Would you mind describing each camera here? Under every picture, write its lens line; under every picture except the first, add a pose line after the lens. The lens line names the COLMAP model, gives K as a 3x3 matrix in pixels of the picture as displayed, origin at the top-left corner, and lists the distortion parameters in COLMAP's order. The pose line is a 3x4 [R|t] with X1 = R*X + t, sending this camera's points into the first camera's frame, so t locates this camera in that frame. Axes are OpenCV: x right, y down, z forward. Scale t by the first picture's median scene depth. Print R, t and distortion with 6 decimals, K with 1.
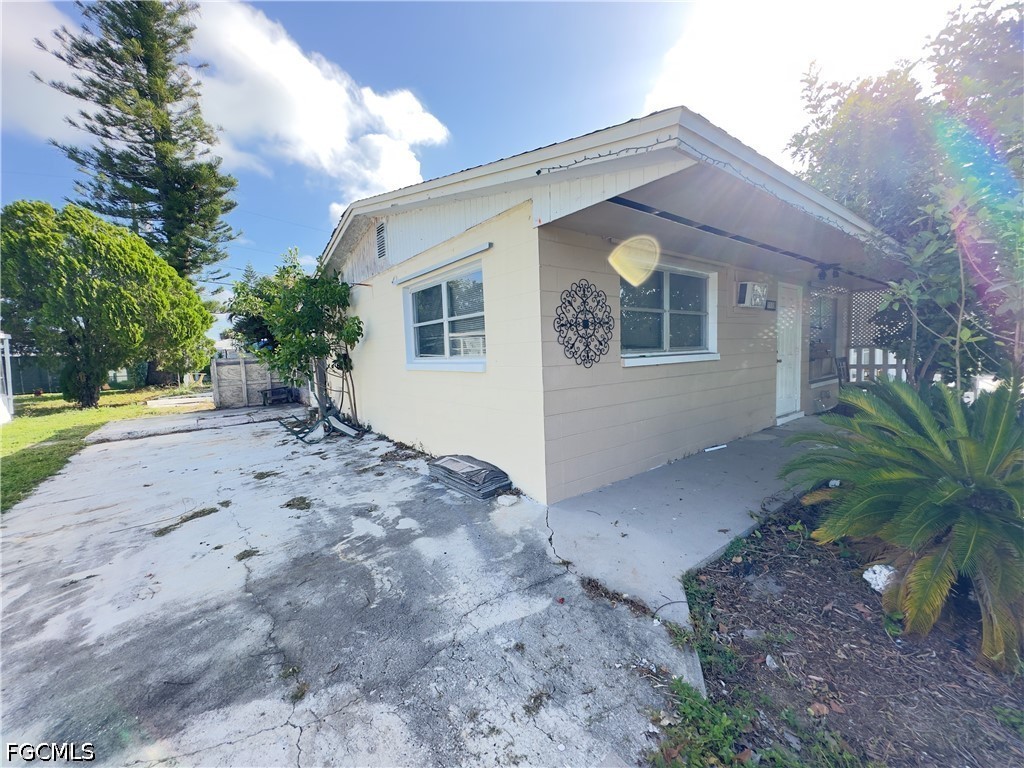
lens RADIAL K [[409.0, 0, 514.9], [0, 409.0, 385.6], [0, 0, 1]] dist [0.000062, 0.000223]
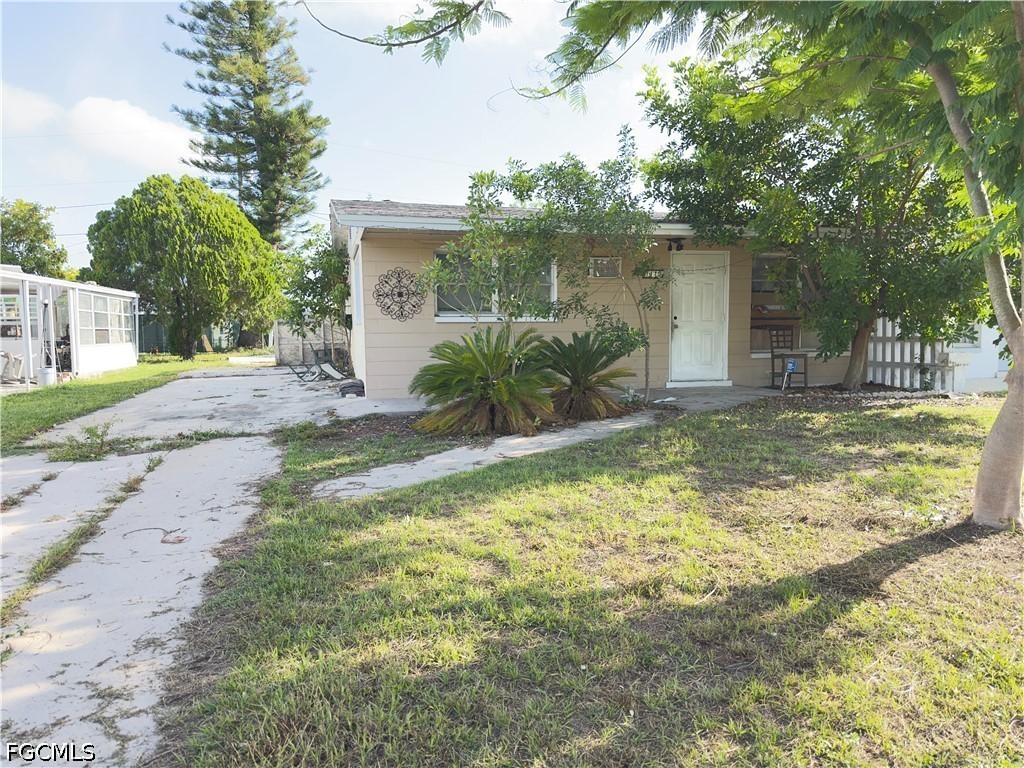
lens RADIAL K [[722.3, 0, 511.9], [0, 722.3, 386.4], [0, 0, 1]] dist [0.063086, -0.076817]
pose [[0.917197, 0.054560, -0.394681, 0.415685], [-0.052429, 0.998493, 0.016190, 0.035158], [0.394969, 0.005843, 0.918676, -0.354168]]
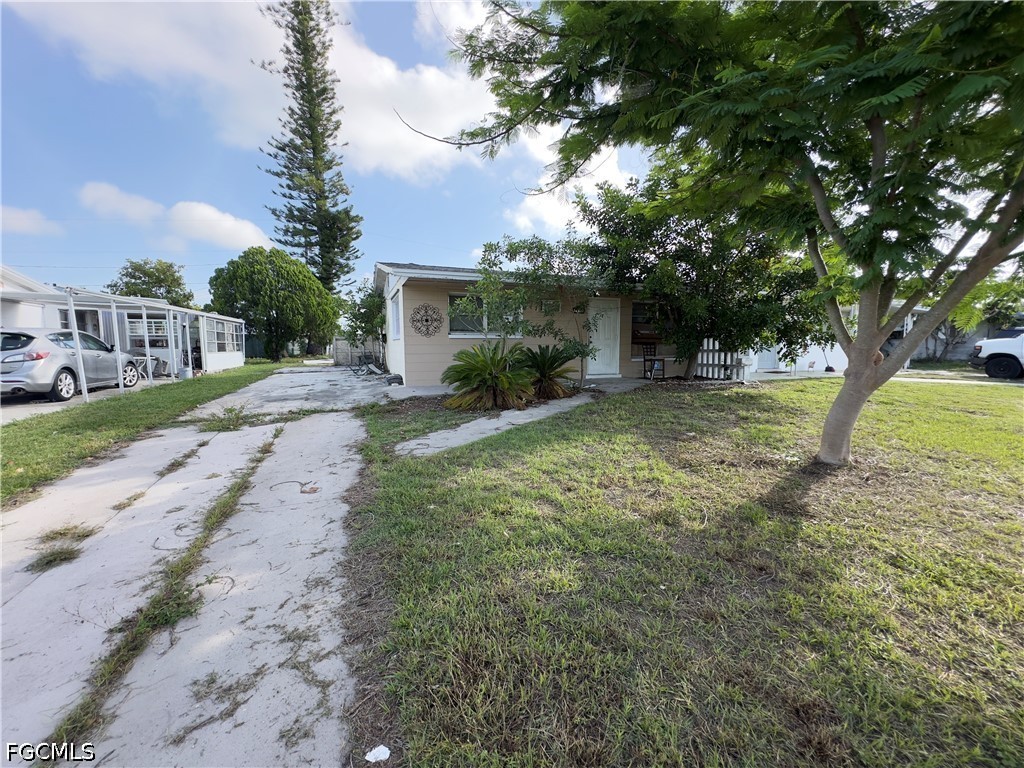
lens RADIAL K [[409.0, 0, 514.9], [0, 409.0, 385.6], [0, 0, 1]] dist [0.000062, 0.000223]
pose [[0.959174, 0.056925, -0.277028, 0.347366], [-0.050522, 0.998266, 0.030202, 0.037038], [0.278267, -0.014973, 0.960387, -0.324720]]
